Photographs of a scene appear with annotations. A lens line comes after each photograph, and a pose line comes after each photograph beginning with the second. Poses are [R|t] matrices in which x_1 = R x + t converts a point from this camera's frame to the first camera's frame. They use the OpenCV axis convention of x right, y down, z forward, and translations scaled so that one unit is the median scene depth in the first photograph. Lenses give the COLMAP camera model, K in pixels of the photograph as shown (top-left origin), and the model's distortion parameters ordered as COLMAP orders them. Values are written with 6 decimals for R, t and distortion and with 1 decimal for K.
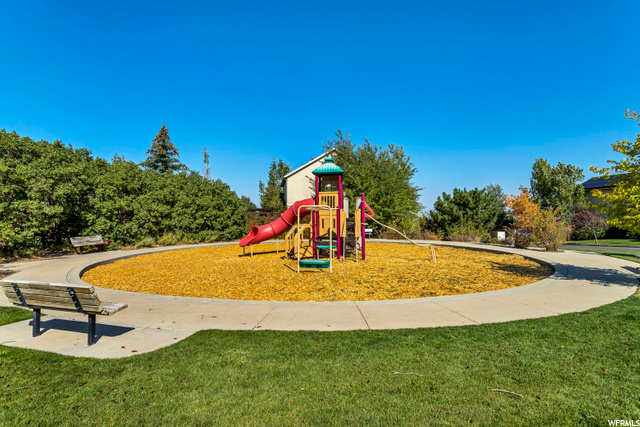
lens RADIAL K [[319.2, 0, 320.0], [0, 319.2, 213.5], [0, 0, 1]] dist [-0.001695, -0.000134]
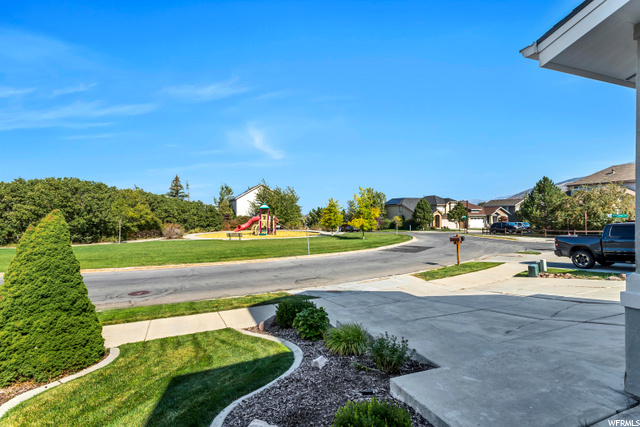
lens RADIAL K [[319.2, 0, 320.0], [0, 319.2, 213.5], [0, 0, 1]] dist [-0.001695, -0.000134]
pose [[0.963053, 0.003364, 0.269291, -0.182166], [-0.007180, 0.999887, 0.013187, -0.074397], [-0.269216, -0.014634, 0.962969, -1.356329]]
